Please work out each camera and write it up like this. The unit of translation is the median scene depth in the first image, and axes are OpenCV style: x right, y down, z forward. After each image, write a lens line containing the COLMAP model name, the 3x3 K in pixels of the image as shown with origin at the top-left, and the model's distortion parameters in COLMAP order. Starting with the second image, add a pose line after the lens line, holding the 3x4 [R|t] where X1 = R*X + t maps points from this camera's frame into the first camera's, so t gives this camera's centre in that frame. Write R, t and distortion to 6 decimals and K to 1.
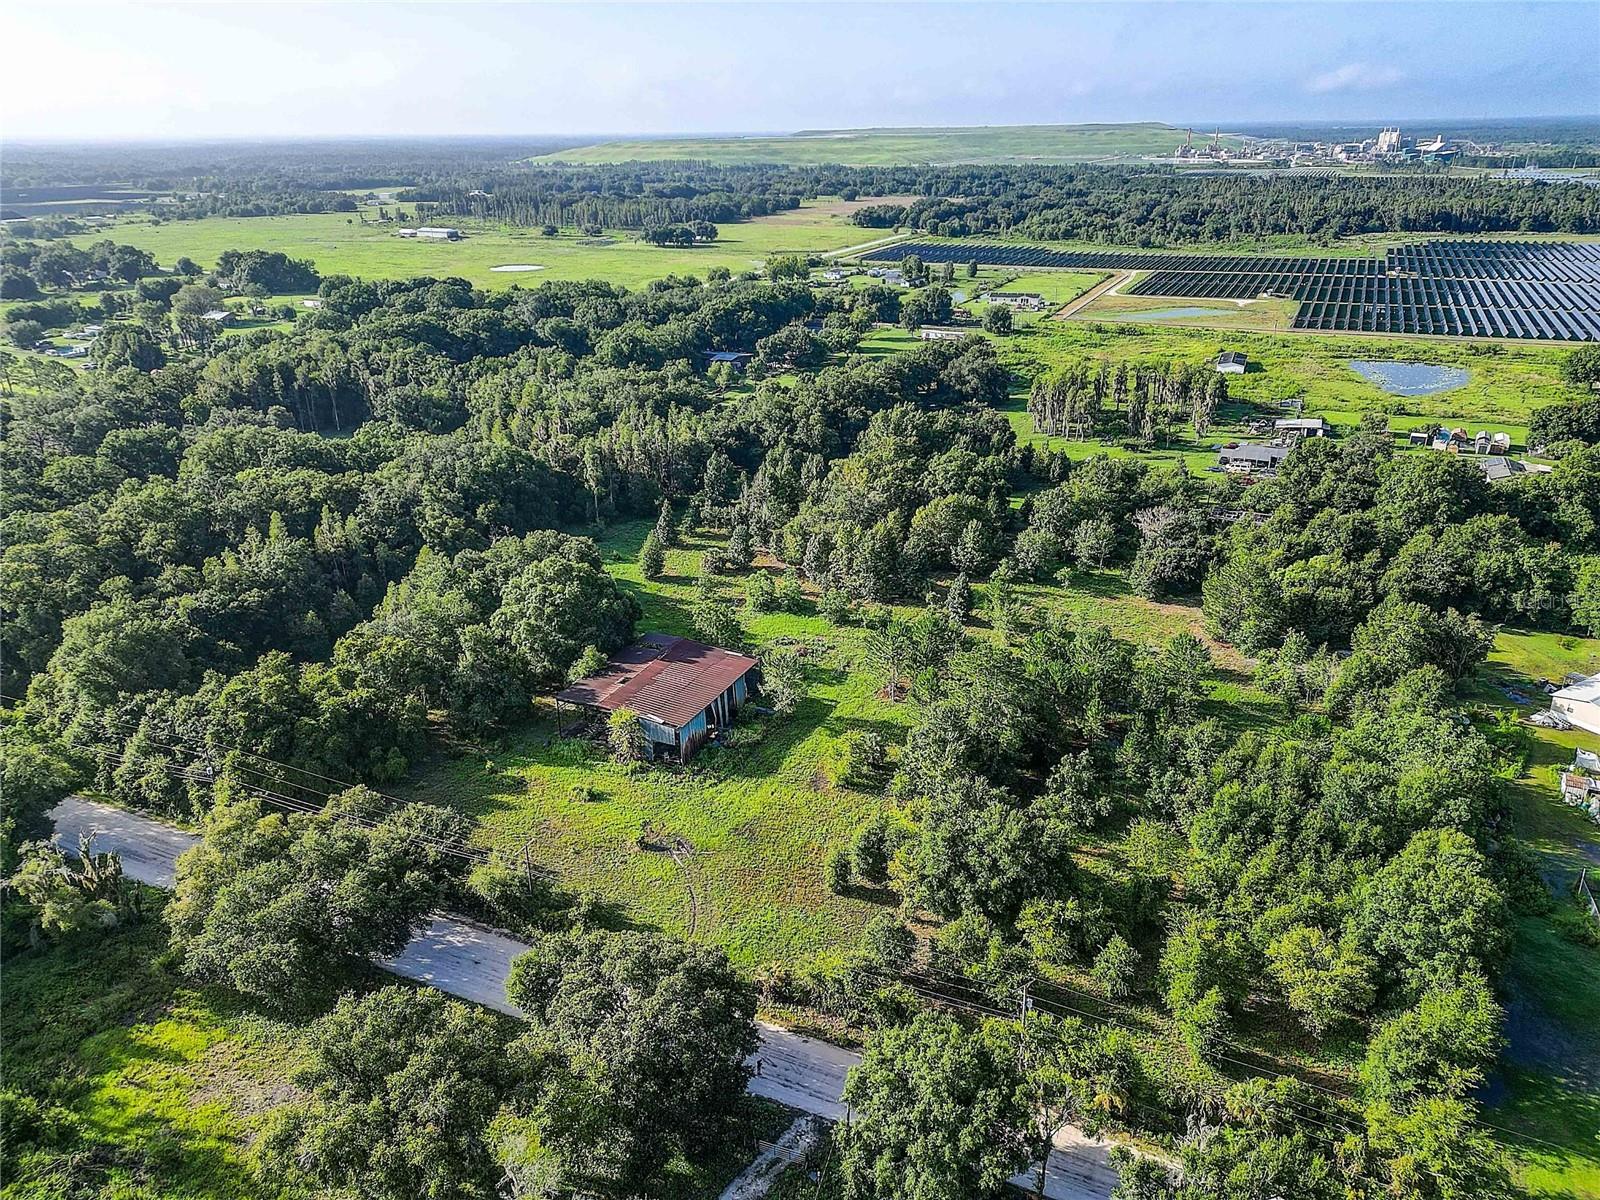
lens RADIAL K [[1116.7, 0, 797.6], [0, 1116.7, 601.8], [0, 0, 1]] dist [0.076411, -0.070686]
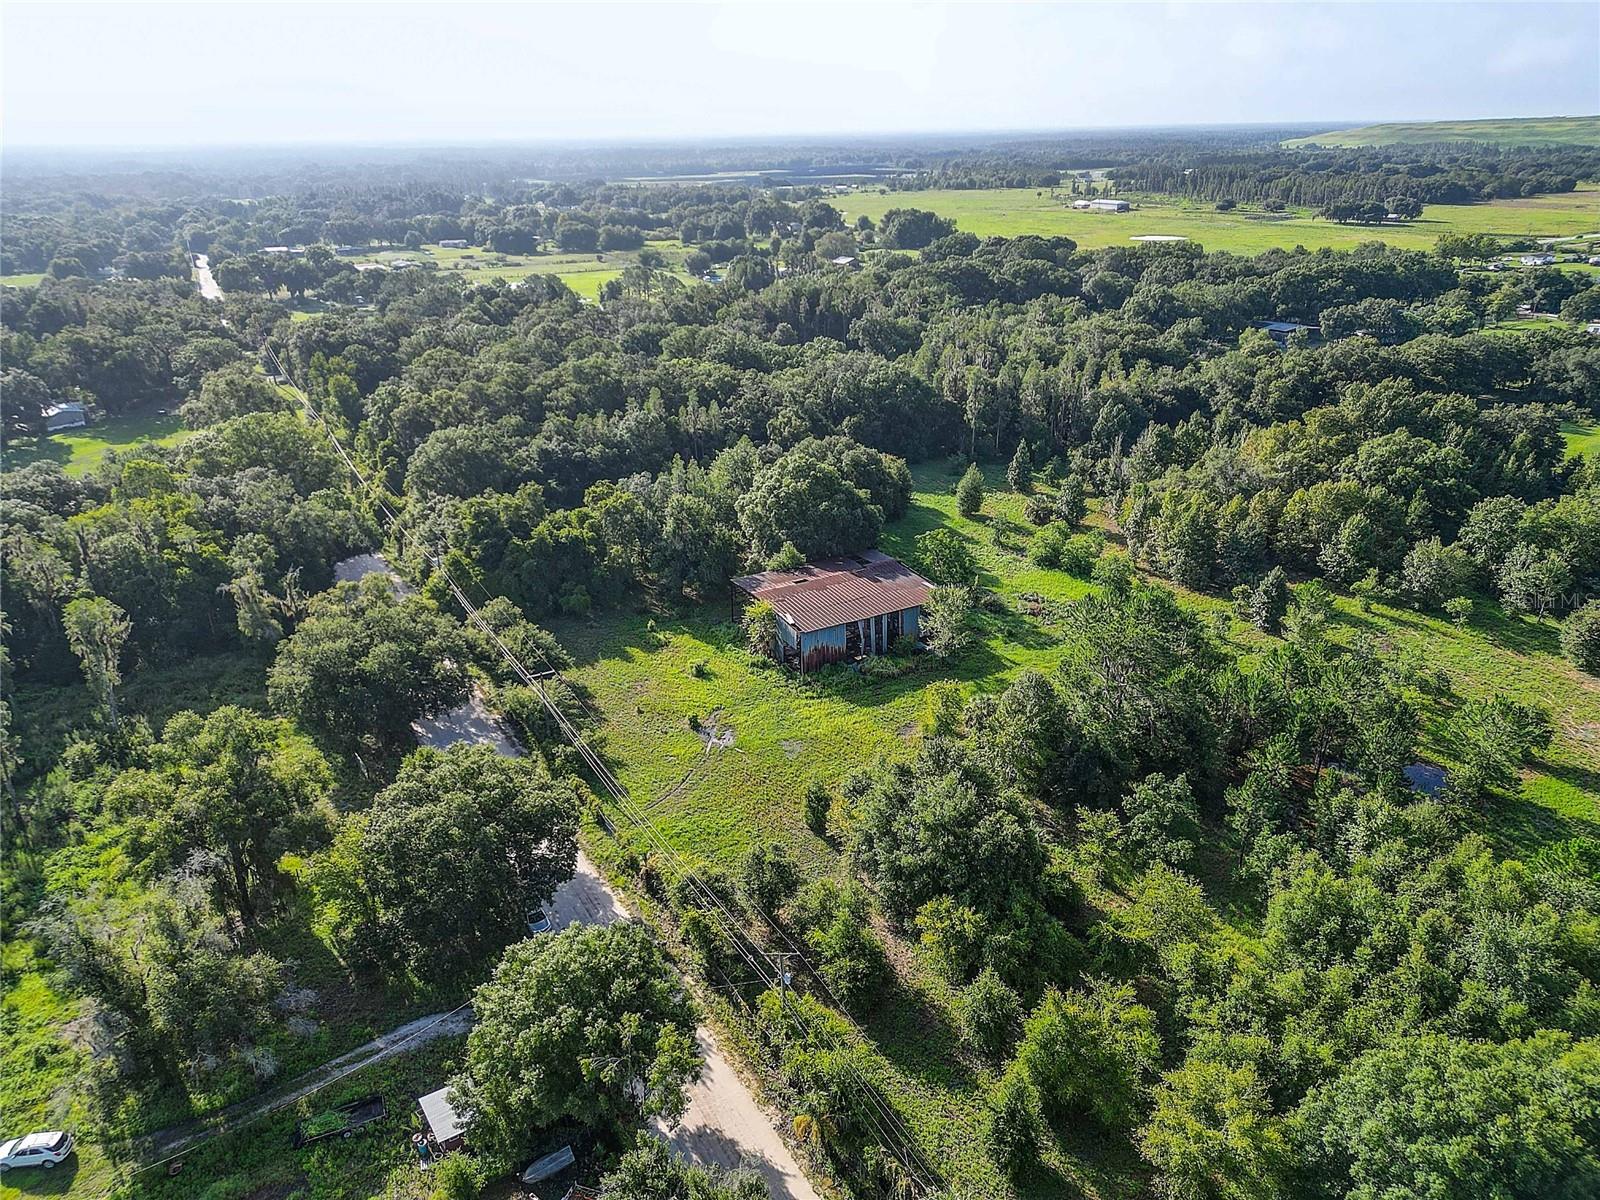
lens RADIAL K [[1116.7, 0, 797.6], [0, 1116.7, 601.8], [0, 0, 1]] dist [0.076411, -0.070686]
pose [[0.815694, 0.225312, -0.532801, 0.266514], [-0.221994, 0.972433, 0.071360, 0.014668], [0.534192, 0.060071, 0.843226, 0.138881]]
